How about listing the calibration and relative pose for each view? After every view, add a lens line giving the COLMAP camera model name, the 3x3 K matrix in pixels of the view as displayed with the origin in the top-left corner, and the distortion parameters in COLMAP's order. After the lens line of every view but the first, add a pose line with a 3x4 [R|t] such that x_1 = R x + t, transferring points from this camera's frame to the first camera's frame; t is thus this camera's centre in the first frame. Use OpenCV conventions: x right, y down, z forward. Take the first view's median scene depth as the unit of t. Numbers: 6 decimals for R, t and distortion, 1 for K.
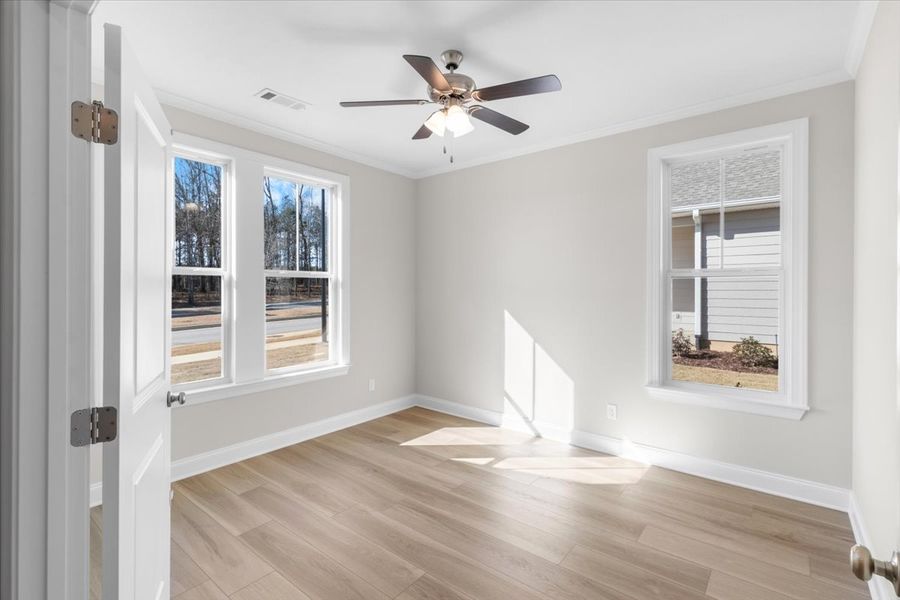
lens RADIAL K [[415.6, 0, 449.9], [0, 415.6, 294.7], [0, 0, 1]] dist [0.003225, -0.000284]
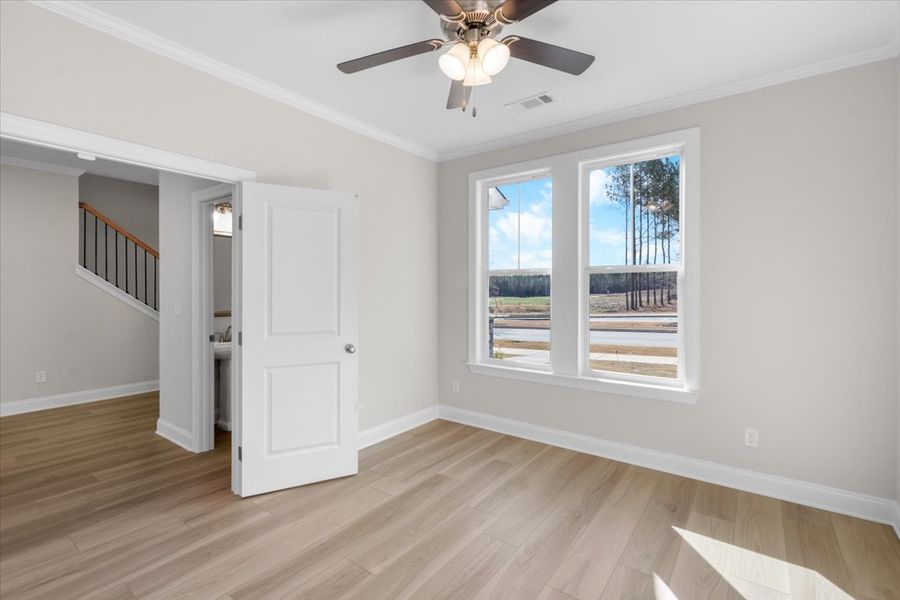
lens RADIAL K [[415.6, 0, 449.8], [0, 415.6, 292.9], [0, 0, 1]] dist [0.003225, -0.000284]
pose [[0.036168, 0.009920, -0.999296, 0.544887], [-0.008413, 0.999918, 0.009621, -0.004717], [0.999310, 0.008060, 0.036249, 0.669832]]
